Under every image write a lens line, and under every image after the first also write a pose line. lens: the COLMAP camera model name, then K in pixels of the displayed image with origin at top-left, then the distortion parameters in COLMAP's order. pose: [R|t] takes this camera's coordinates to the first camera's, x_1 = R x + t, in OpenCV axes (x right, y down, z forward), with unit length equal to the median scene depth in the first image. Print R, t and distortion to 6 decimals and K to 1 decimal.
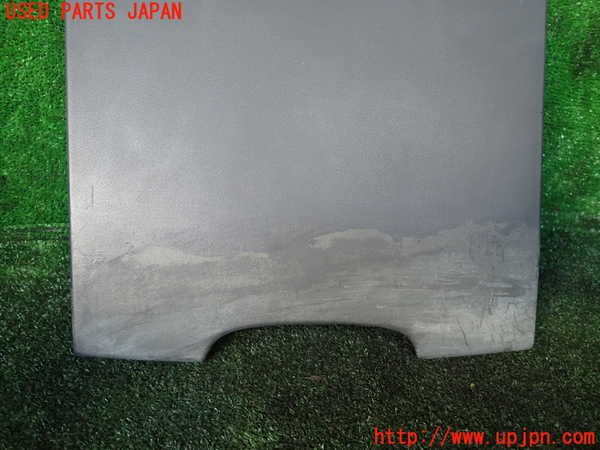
lens RADIAL K [[440.9, 0, 295.2], [0, 440.9, 220.6], [0, 0, 1]] dist [0.022989, -0.009482]
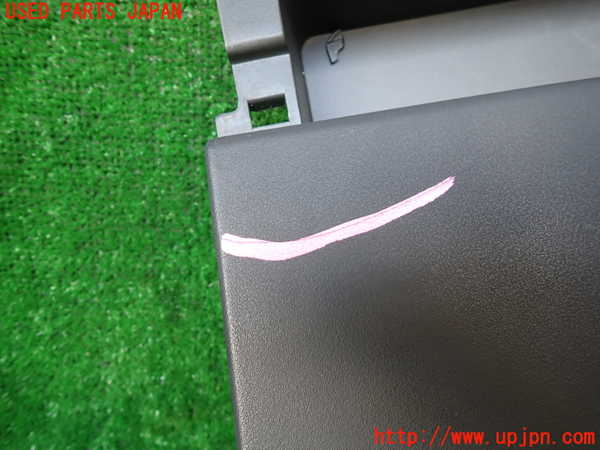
lens RADIAL K [[440.9, 0, 298.6], [0, 440.9, 222.4], [0, 0, 1]] dist [0.022989, -0.009482]
pose [[0.986207, -0.145310, -0.079256, -0.360505], [0.131425, 0.978538, -0.158714, -0.501212], [0.100618, 0.146108, 0.984138, 0.507393]]
